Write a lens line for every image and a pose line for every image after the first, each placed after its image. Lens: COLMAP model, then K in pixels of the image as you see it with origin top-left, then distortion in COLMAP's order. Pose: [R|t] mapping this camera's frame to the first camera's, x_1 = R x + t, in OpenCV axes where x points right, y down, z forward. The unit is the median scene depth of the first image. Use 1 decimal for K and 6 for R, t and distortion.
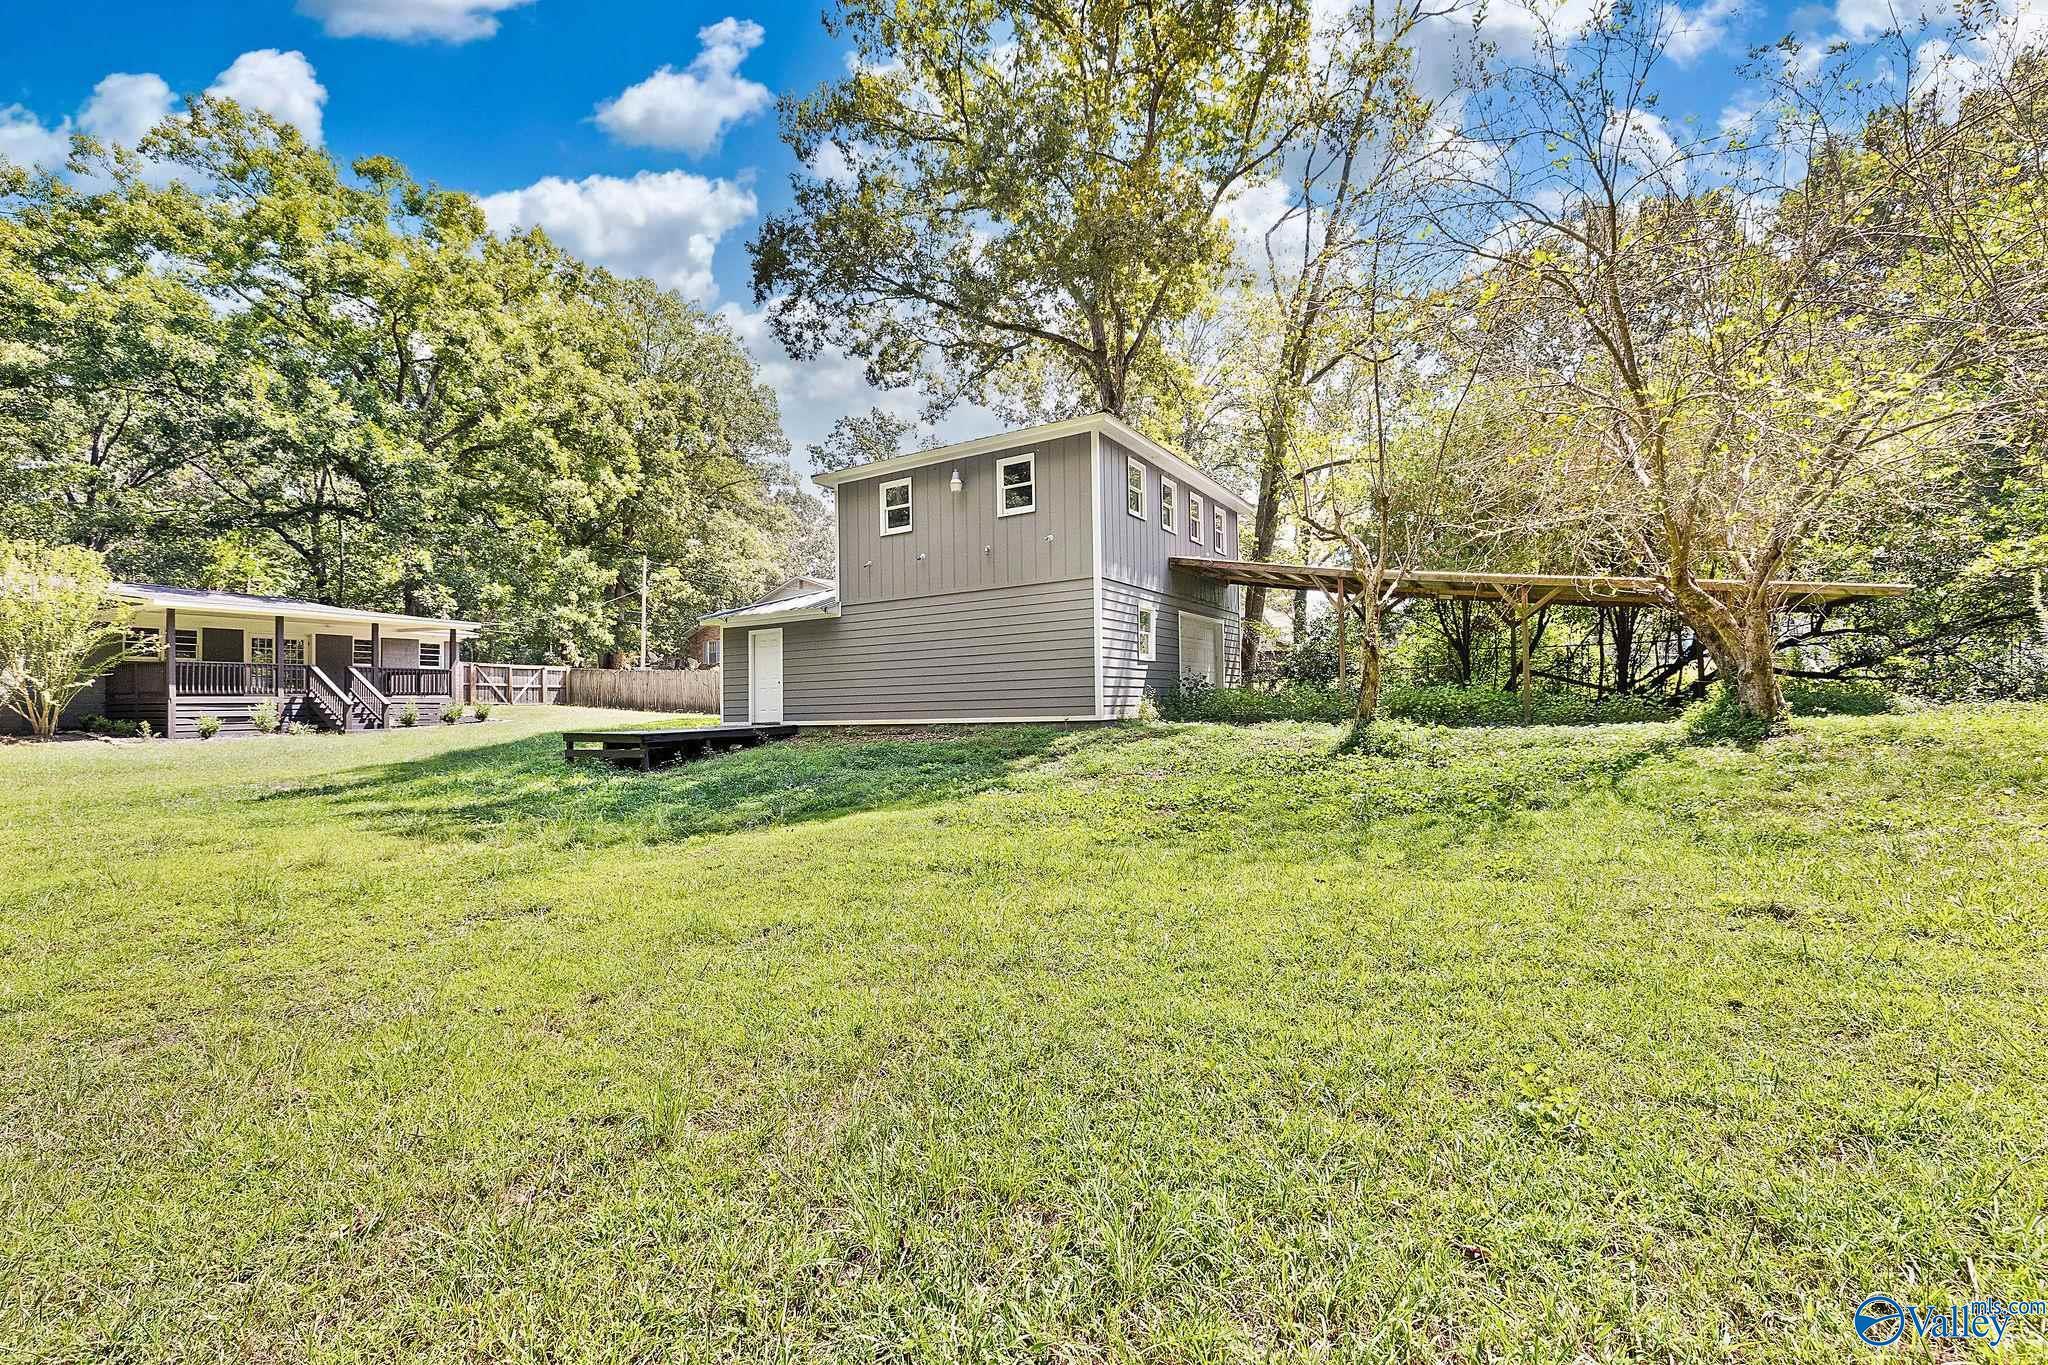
lens RADIAL K [[871.1, 0, 1026.1], [0, 871.1, 722.0], [0, 0, 1]] dist [0.000891, 0.000090]
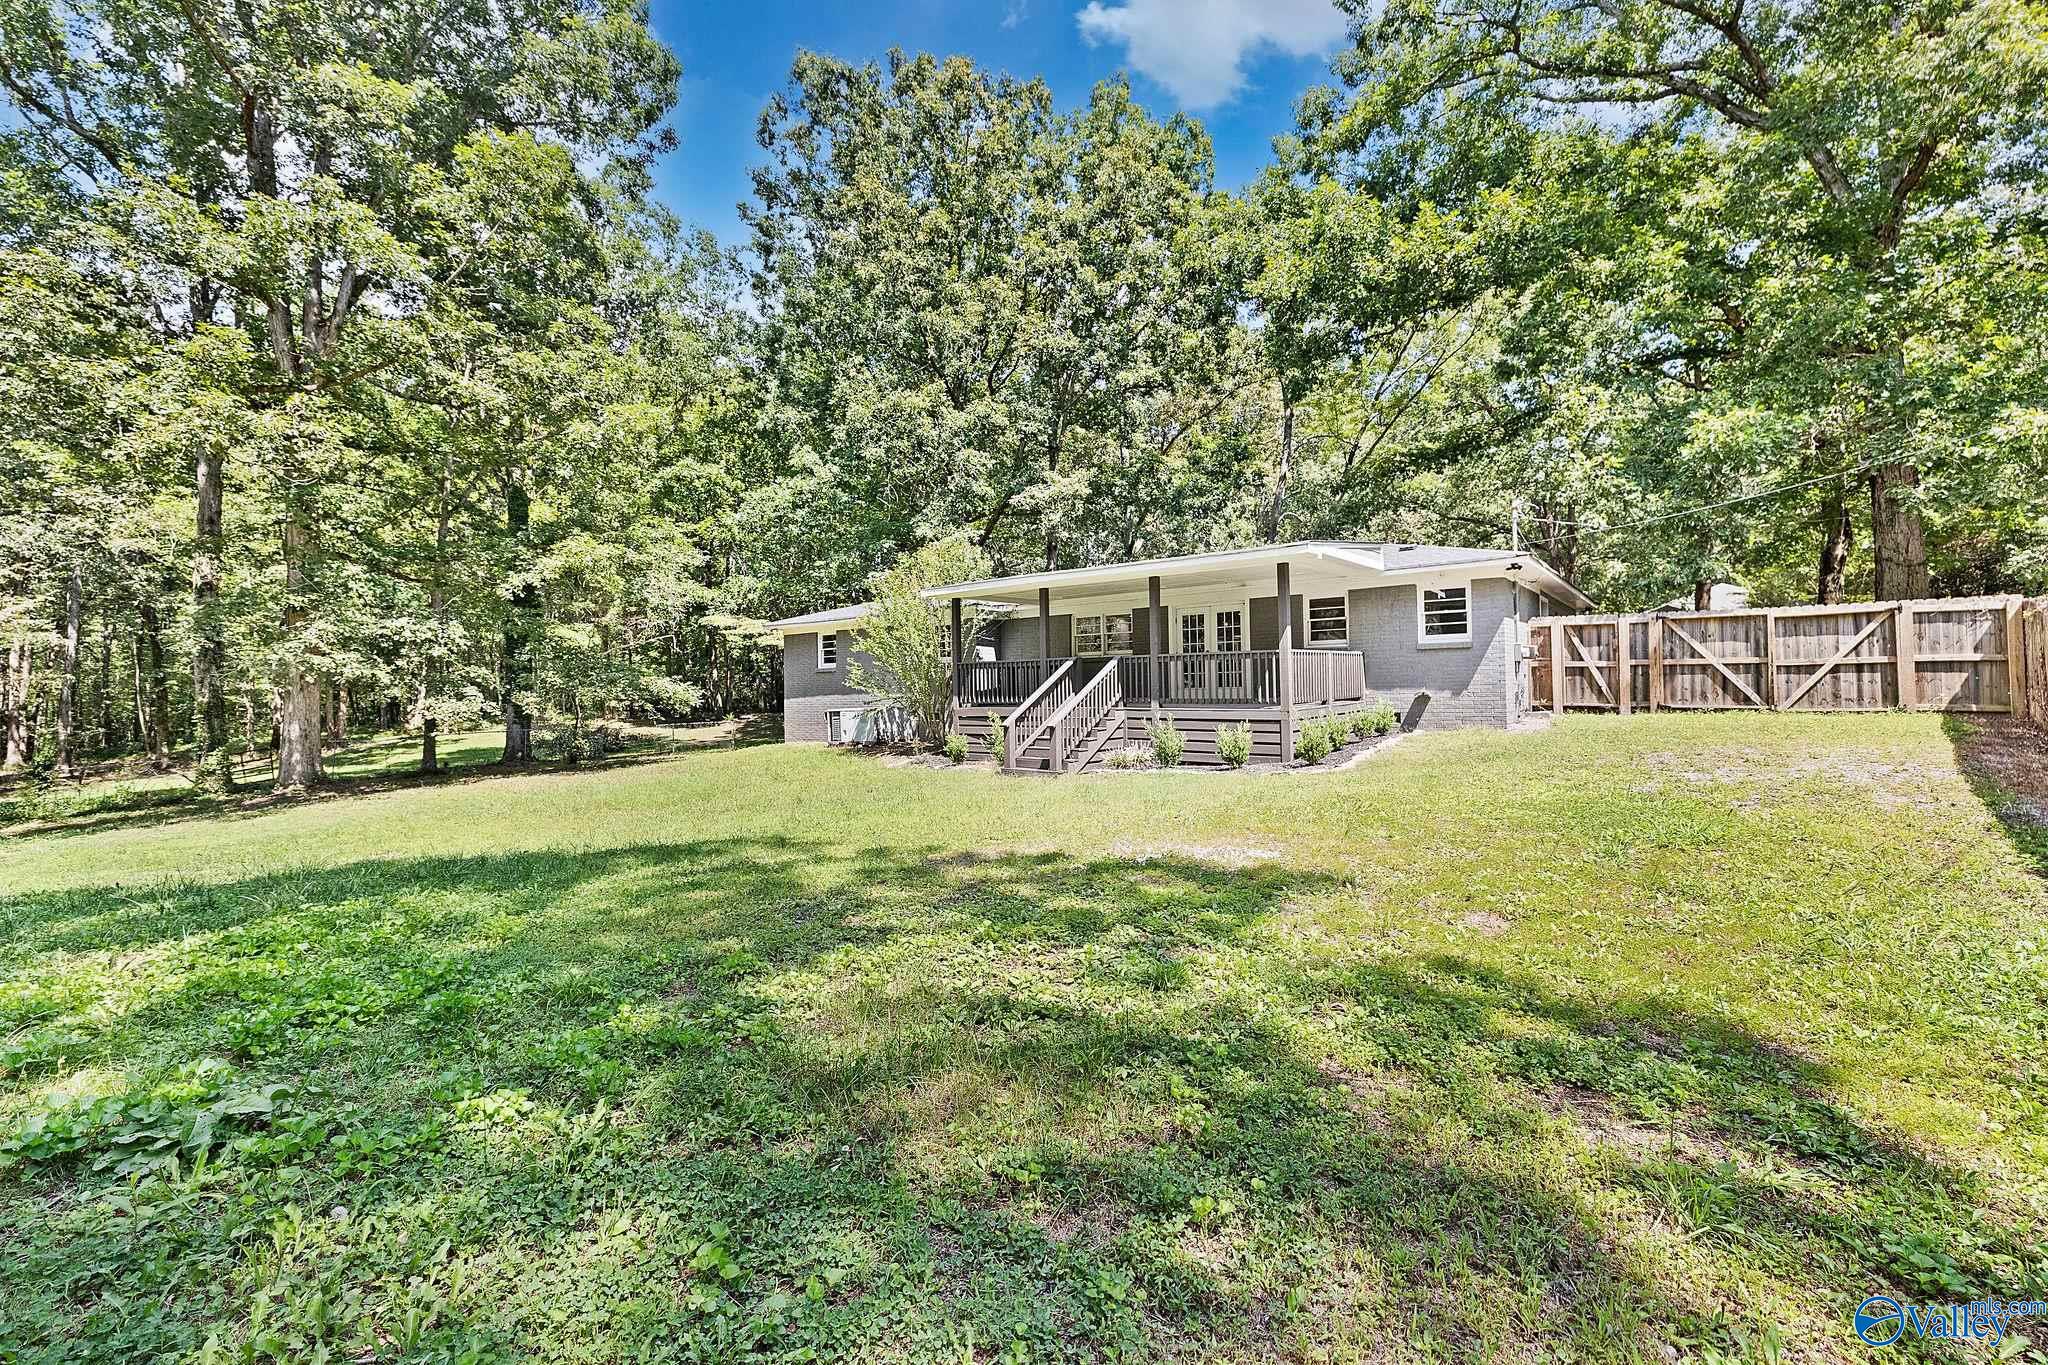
lens RADIAL K [[870.0, 0, 1019.6], [0, 870.0, 663.8], [0, 0, 1]] dist [0.001529, 0.000219]
pose [[-0.225964, -0.010532, -0.974079, -0.131710], [0.000059, 0.999941, -0.010825, -0.035225], [0.974136, -0.002504, -0.225950, 0.729179]]
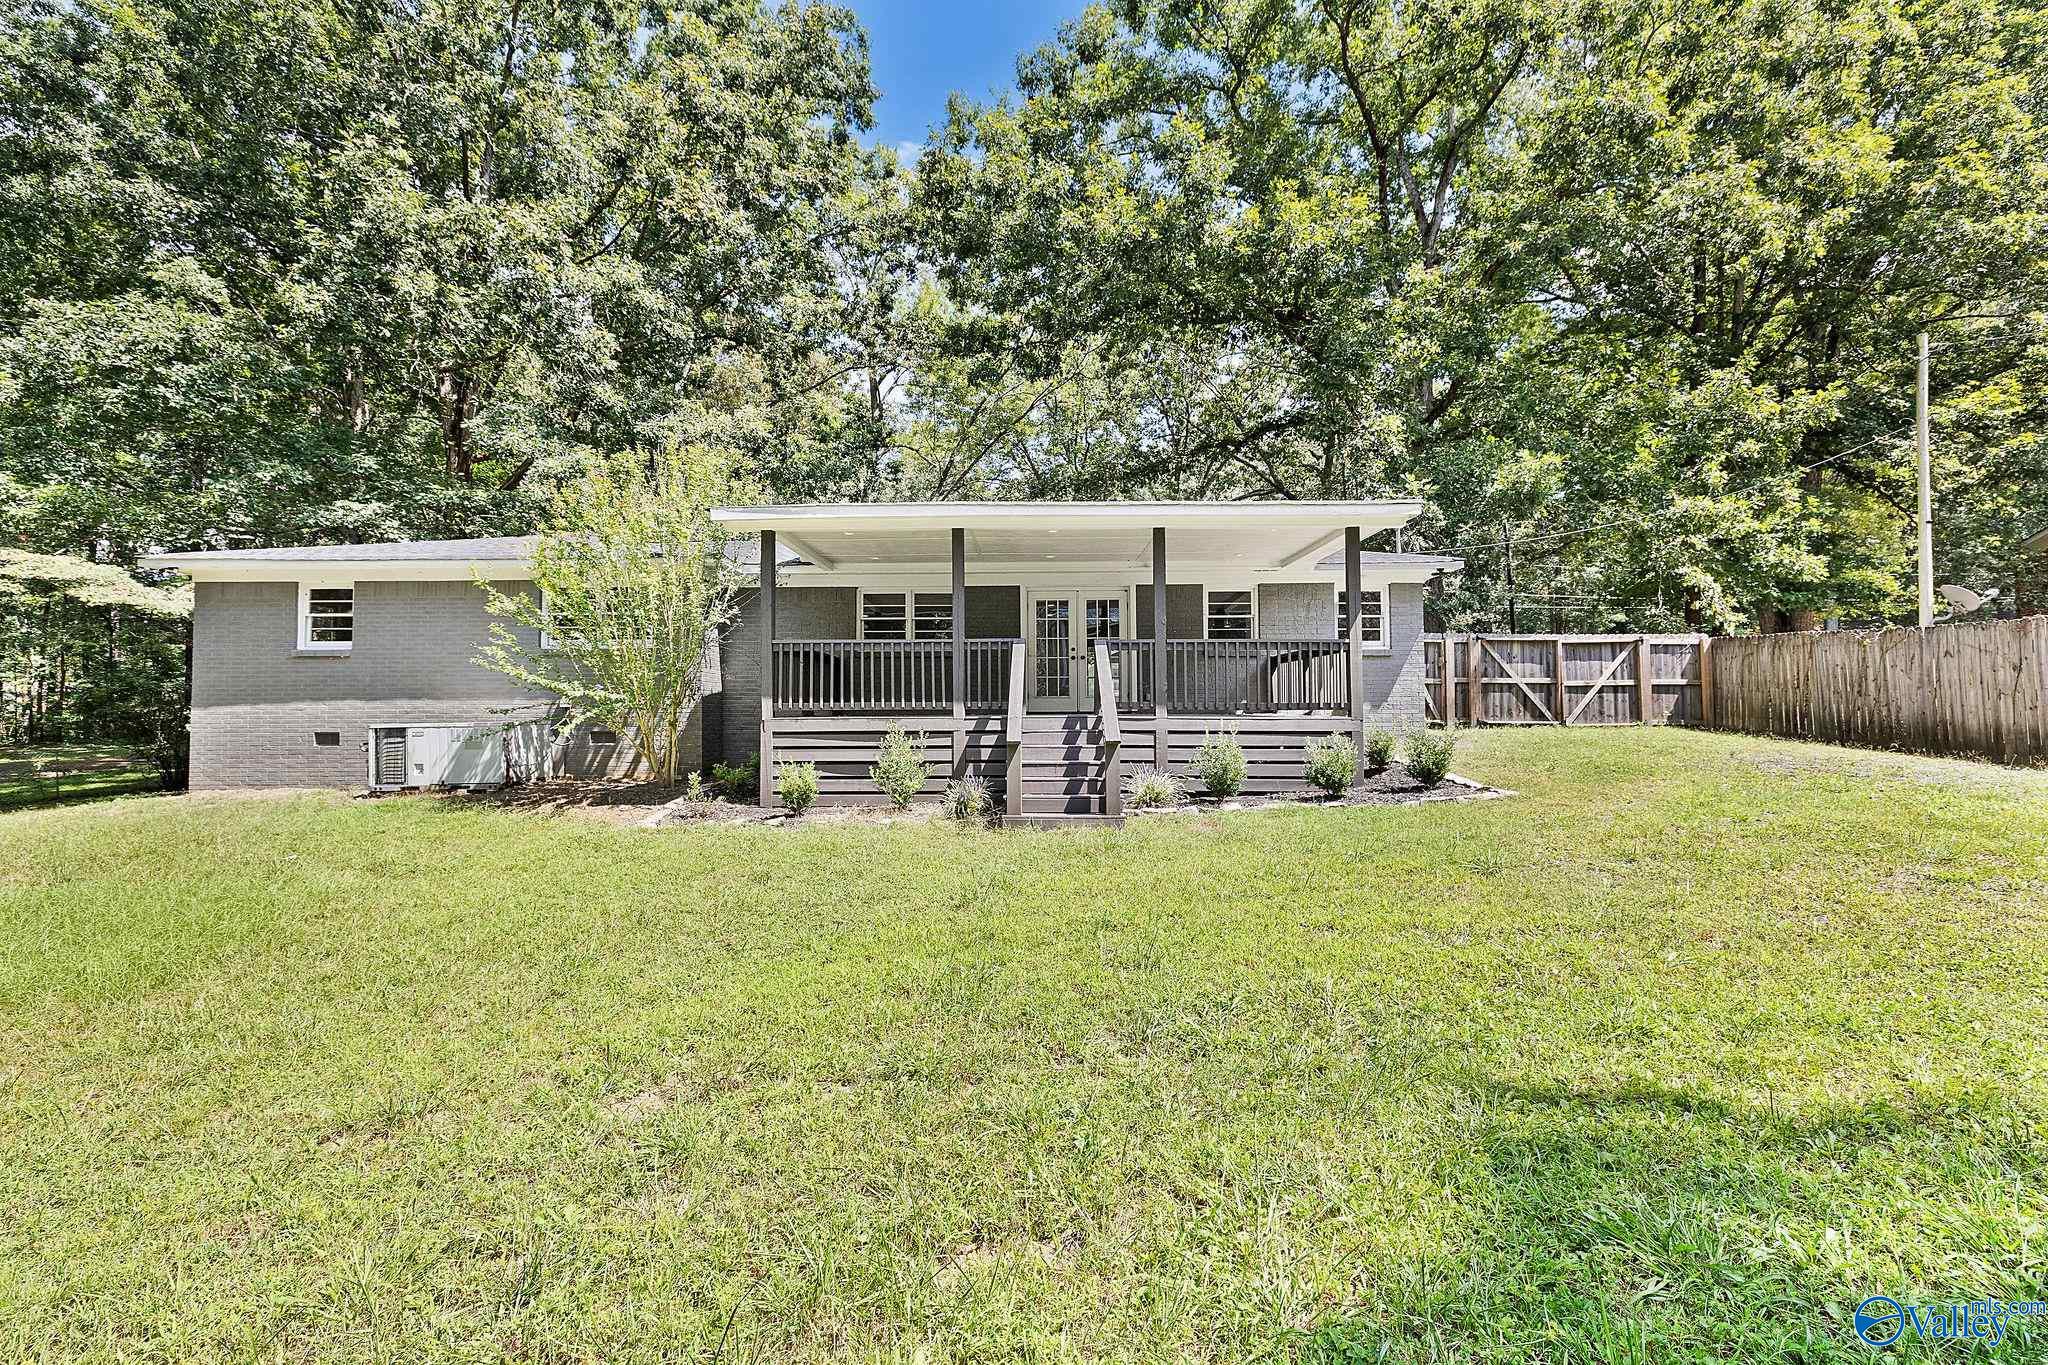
lens RADIAL K [[869.4, 0, 1028.9], [0, 869.4, 676.7], [0, 0, 1]] dist [0.002473, 0.000382]
pose [[0.427097, -0.024177, -0.903883, -0.297427], [-0.022333, 0.999055, -0.037275, -0.021512], [0.903930, 0.036107, 0.426153, 0.548375]]
